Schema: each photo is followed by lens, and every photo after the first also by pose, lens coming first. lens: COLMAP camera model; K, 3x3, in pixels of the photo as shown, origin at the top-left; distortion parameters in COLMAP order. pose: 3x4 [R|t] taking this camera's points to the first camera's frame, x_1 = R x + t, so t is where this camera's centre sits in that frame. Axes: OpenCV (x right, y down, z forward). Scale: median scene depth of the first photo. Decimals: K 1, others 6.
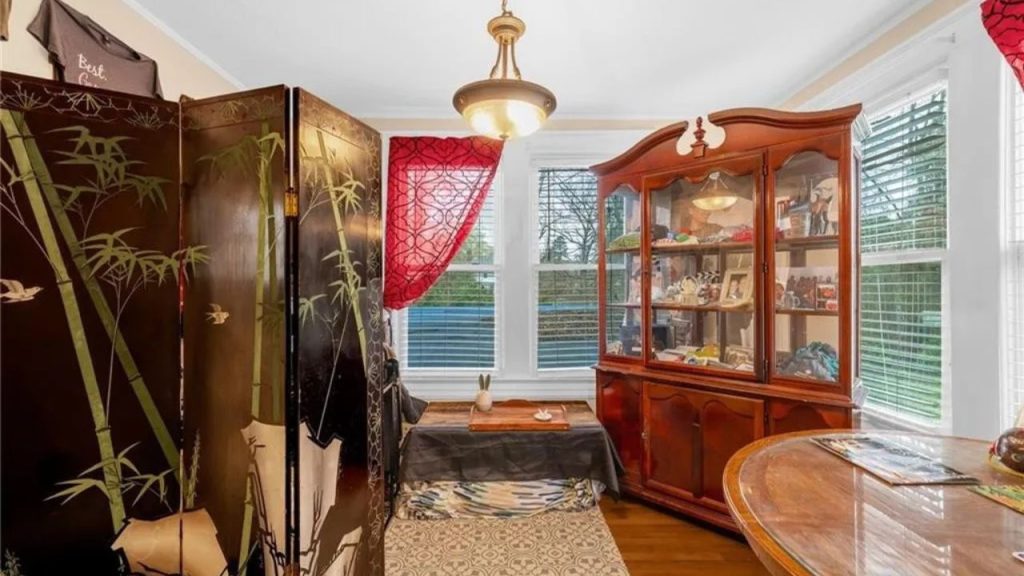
lens RADIAL K [[439.7, 0, 492.9], [0, 439.7, 293.6], [0, 0, 1]] dist [-0.000792, -0.000051]
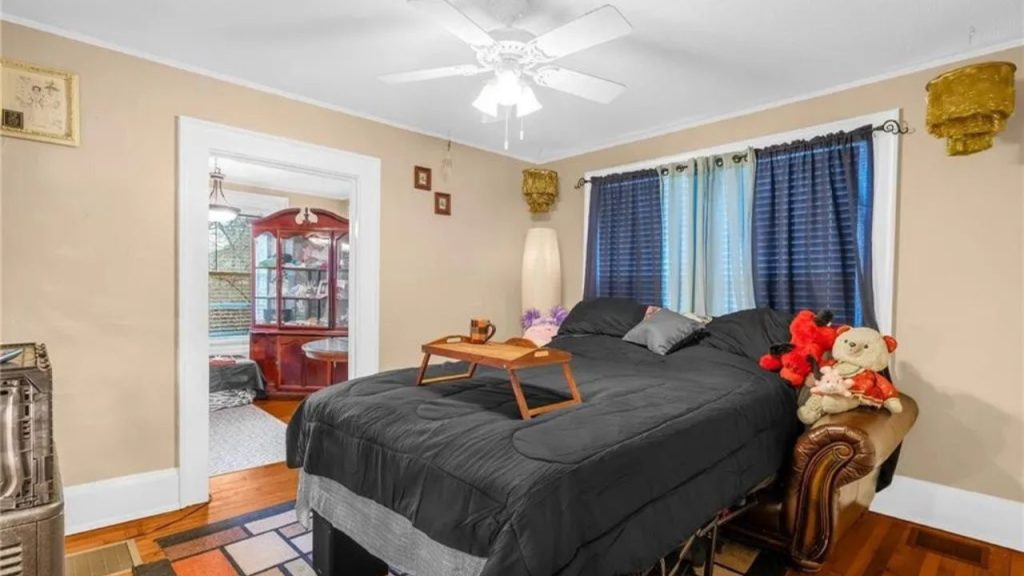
lens RADIAL K [[439.7, 0, 492.9], [0, 439.7, 293.6], [0, 0, 1]] dist [-0.000792, -0.000051]
pose [[0.706815, 0.006776, 0.707366, -0.349994], [-0.007289, 0.999971, -0.002296, 0.007833], [-0.707361, -0.003533, 0.706844, -1.017453]]
